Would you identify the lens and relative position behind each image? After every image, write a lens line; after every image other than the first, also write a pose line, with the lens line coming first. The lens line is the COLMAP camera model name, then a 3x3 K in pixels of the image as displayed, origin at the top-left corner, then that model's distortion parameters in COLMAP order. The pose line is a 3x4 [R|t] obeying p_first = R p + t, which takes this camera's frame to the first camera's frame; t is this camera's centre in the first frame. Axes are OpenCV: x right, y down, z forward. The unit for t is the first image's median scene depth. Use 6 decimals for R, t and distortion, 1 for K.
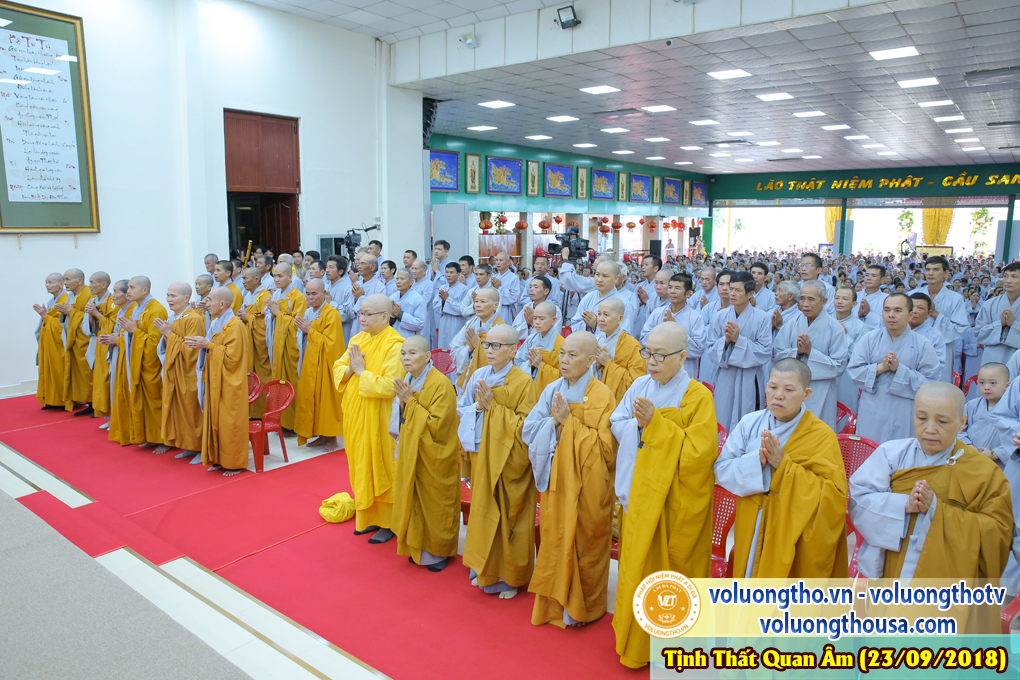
lens RADIAL K [[712.3, 0, 510.0], [0, 712.3, 340.0], [0, 0, 1]] dist [-0.106974, 0.089097]
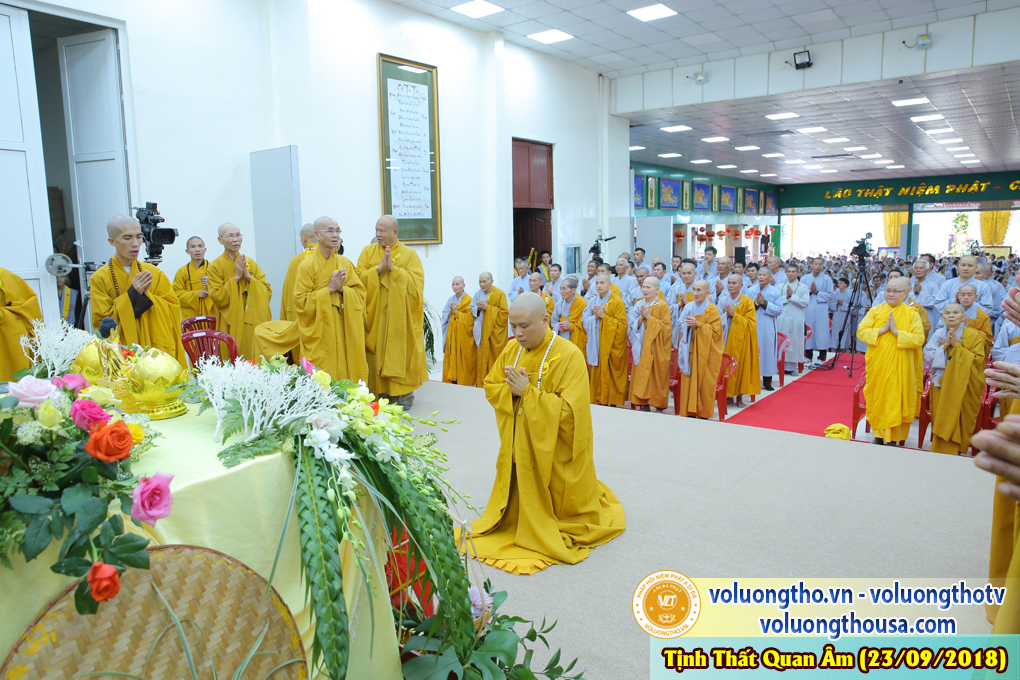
lens RADIAL K [[712.3, 0, 510.0], [0, 712.3, 340.0], [0, 0, 1]] dist [-0.106974, 0.089097]
pose [[0.999670, -0.025352, 0.004167, -0.160128], [0.025424, 0.999510, -0.018260, 0.011067], [-0.003703, 0.018360, 0.999825, -0.067937]]
